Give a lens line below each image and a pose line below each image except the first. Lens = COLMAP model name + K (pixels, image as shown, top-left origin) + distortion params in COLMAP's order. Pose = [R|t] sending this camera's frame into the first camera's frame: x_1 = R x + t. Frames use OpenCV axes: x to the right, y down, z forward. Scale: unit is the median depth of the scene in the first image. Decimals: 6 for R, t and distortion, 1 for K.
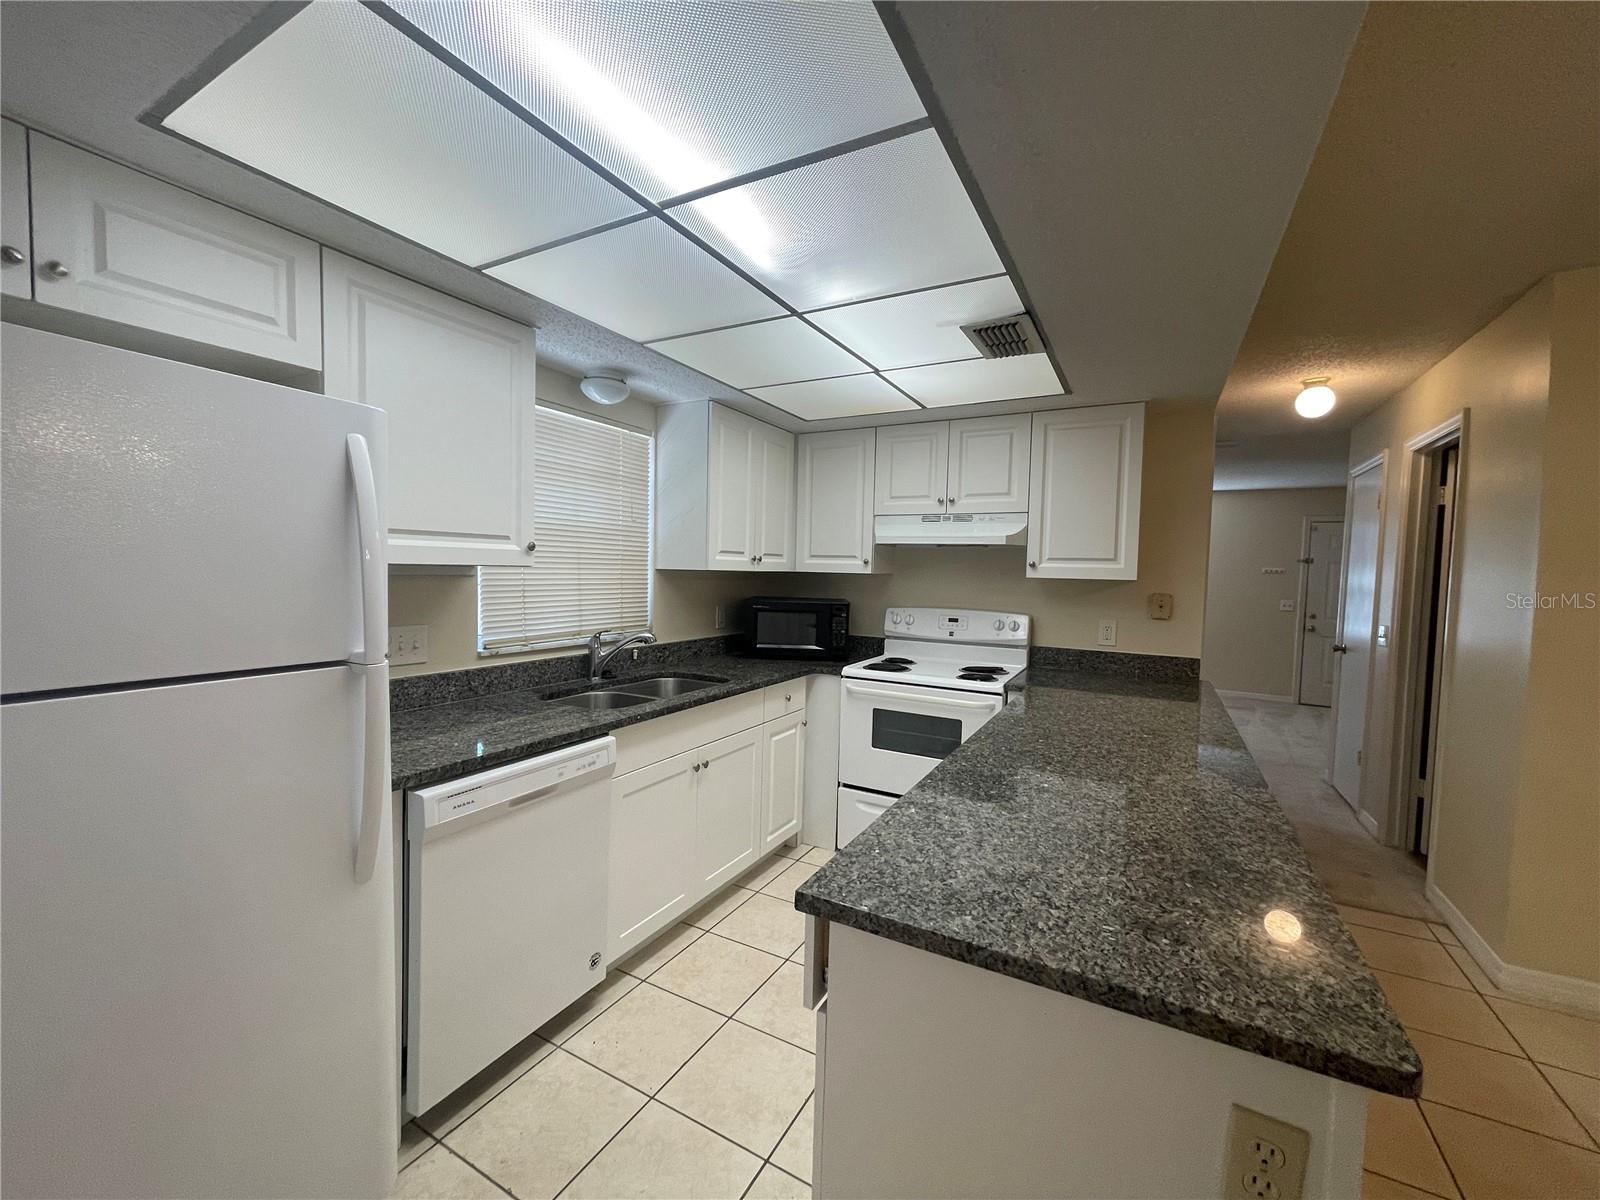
lens RADIAL K [[643.1, 0, 800.0], [0, 643.1, 600.0], [0, 0, 1]] dist [0.001441, 0.000356]
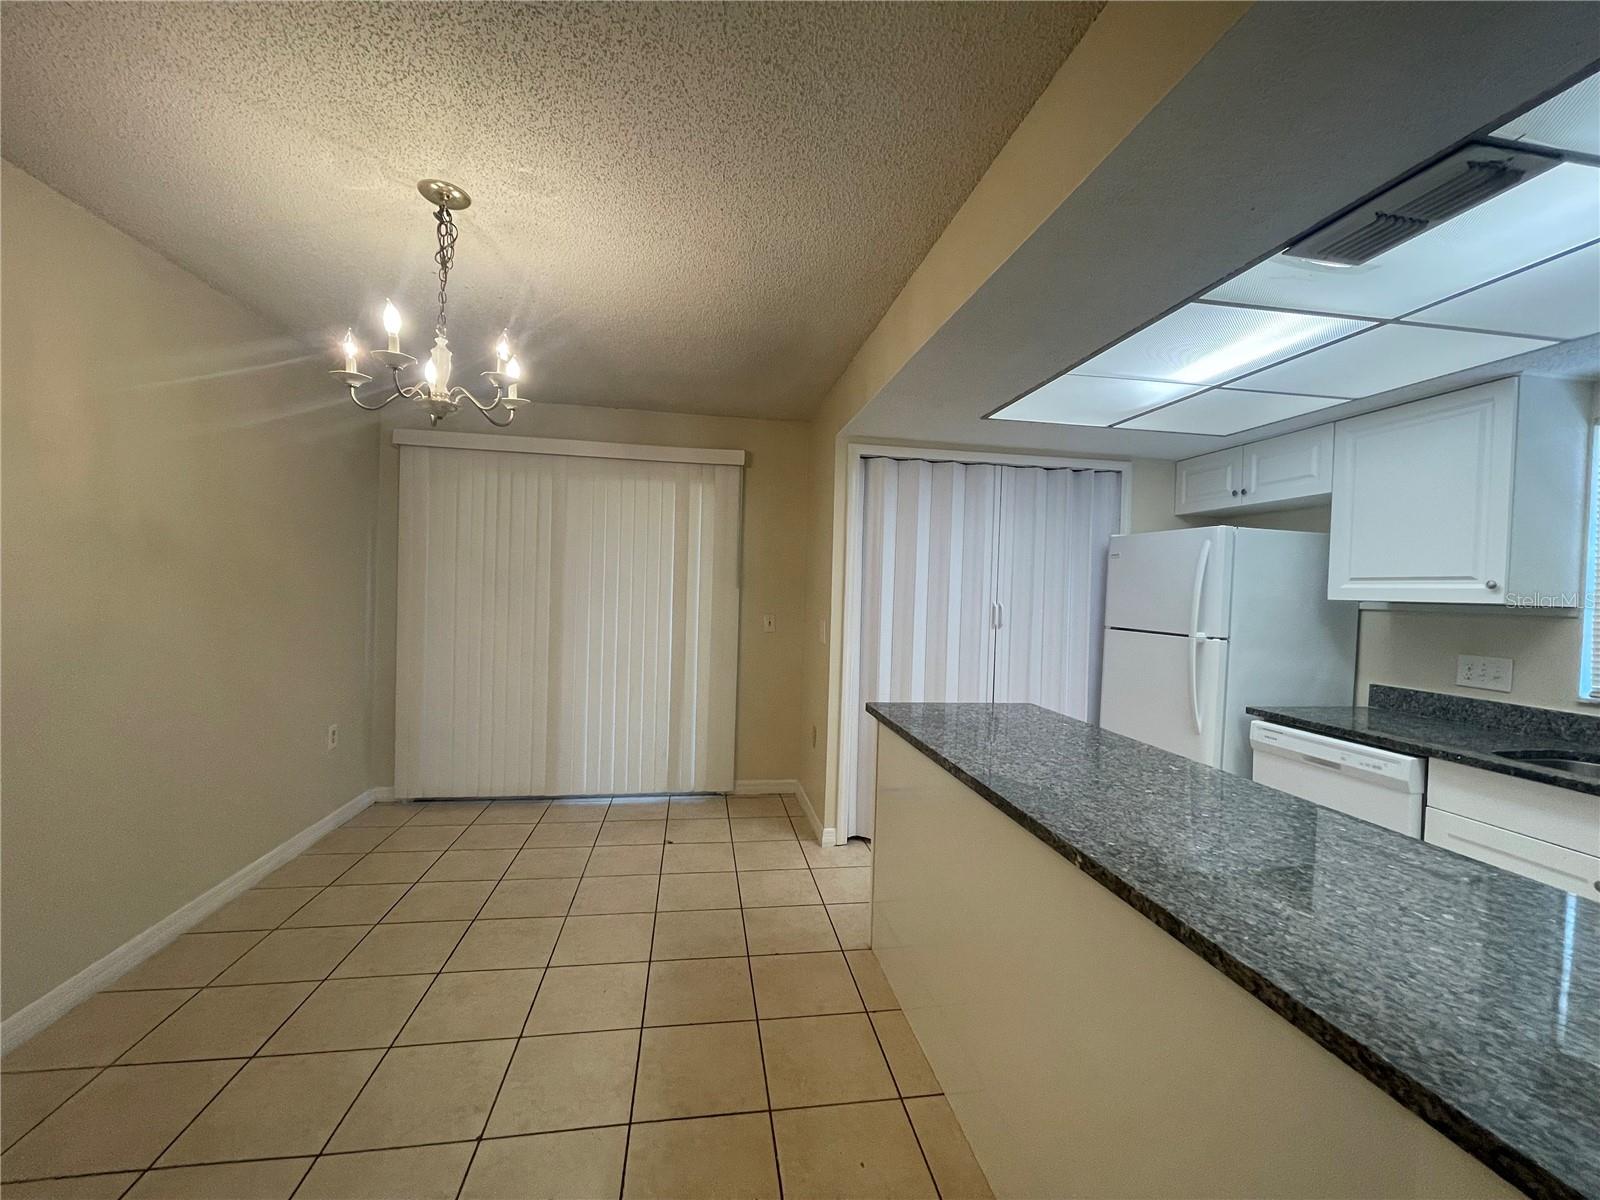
lens RADIAL K [[643.1, 0, 800.0], [0, 643.1, 600.0], [0, 0, 1]] dist [0.001441, 0.000356]
pose [[-0.783154, -0.032829, -0.620960, 1.214290], [-0.080998, 0.995483, 0.049526, -0.022023], [0.616529, 0.089083, -0.782276, 1.217444]]
